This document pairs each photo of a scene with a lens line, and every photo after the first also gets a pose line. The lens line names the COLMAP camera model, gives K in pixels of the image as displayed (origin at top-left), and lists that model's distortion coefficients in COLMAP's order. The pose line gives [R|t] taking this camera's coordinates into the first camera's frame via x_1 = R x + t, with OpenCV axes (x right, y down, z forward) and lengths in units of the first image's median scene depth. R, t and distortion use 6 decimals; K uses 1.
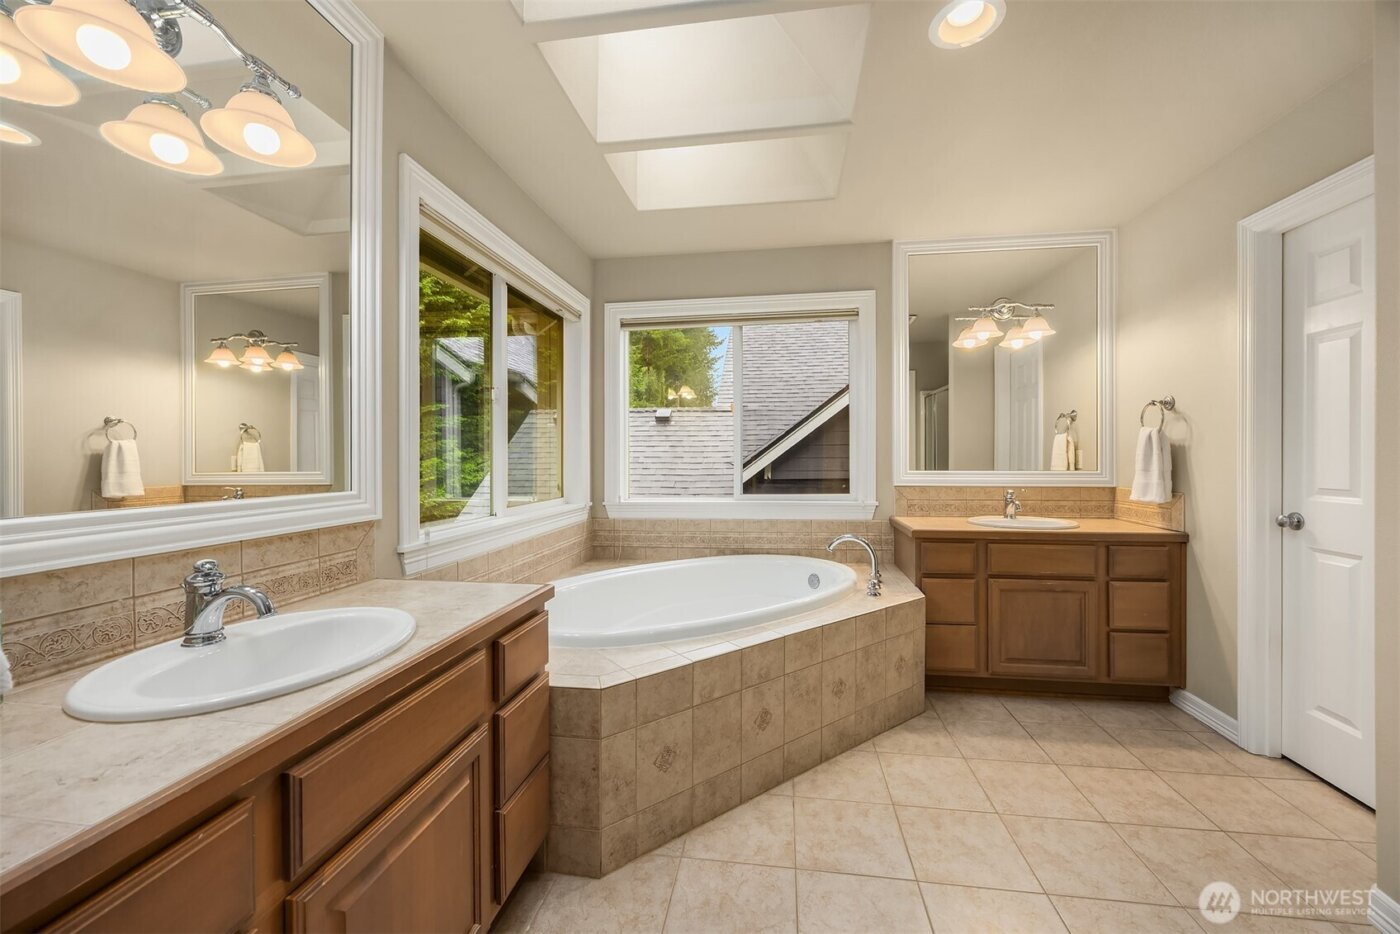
lens RADIAL K [[549.0, 0, 701.9], [0, 549.0, 461.7], [0, 0, 1]] dist [0.003393, -0.000503]
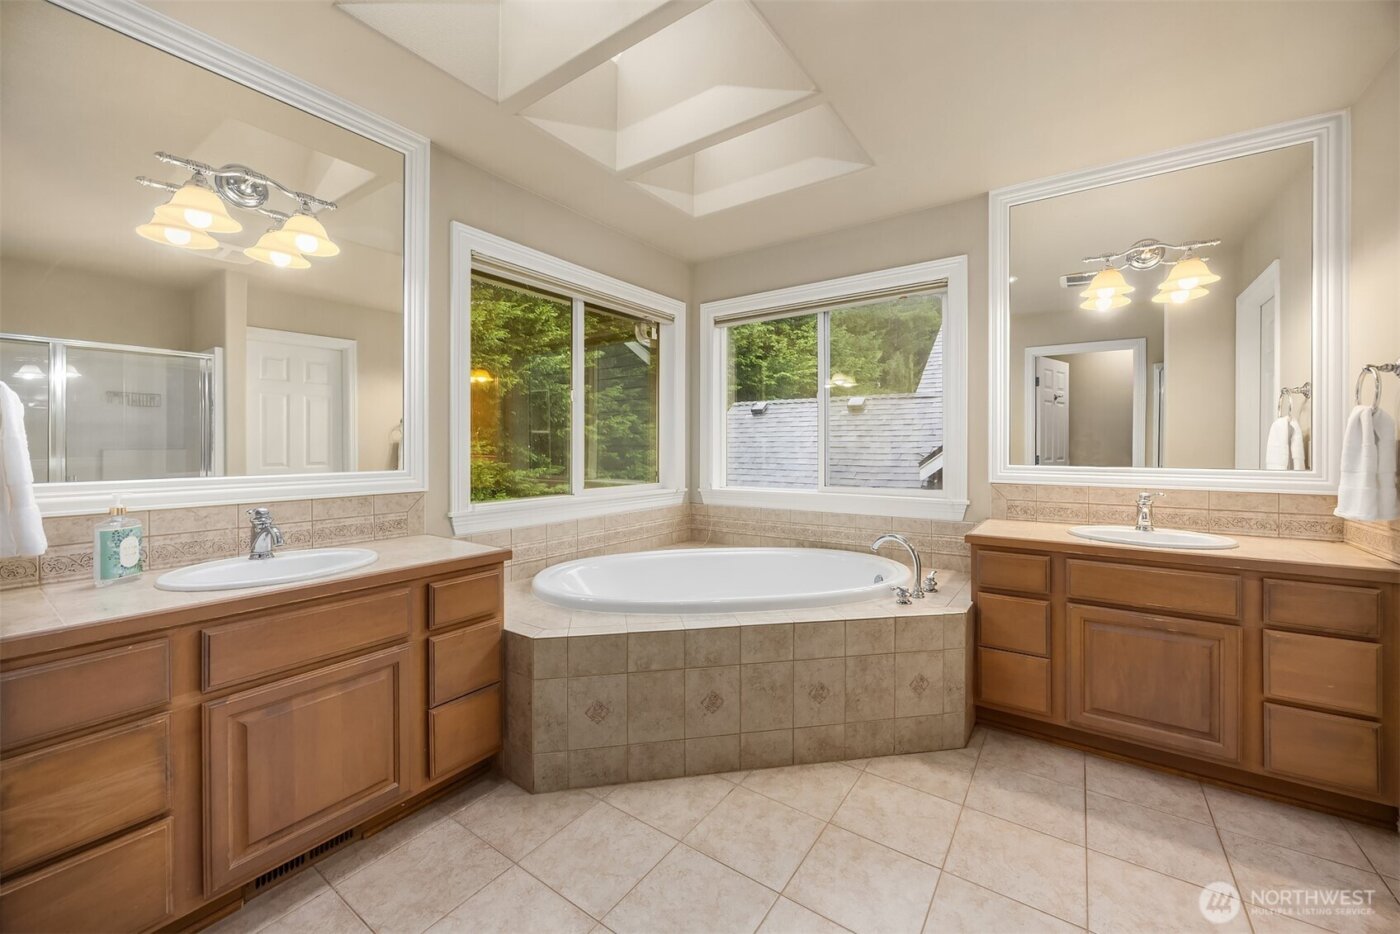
lens RADIAL K [[549.0, 0, 701.0], [0, 549.0, 452.2], [0, 0, 1]] dist [0.003393, -0.000503]
pose [[0.890751, 0.009591, -0.454391, 0.460916], [-0.008840, 0.999954, 0.003775, -0.003042], [0.454406, 0.000654, 0.890795, 0.059572]]
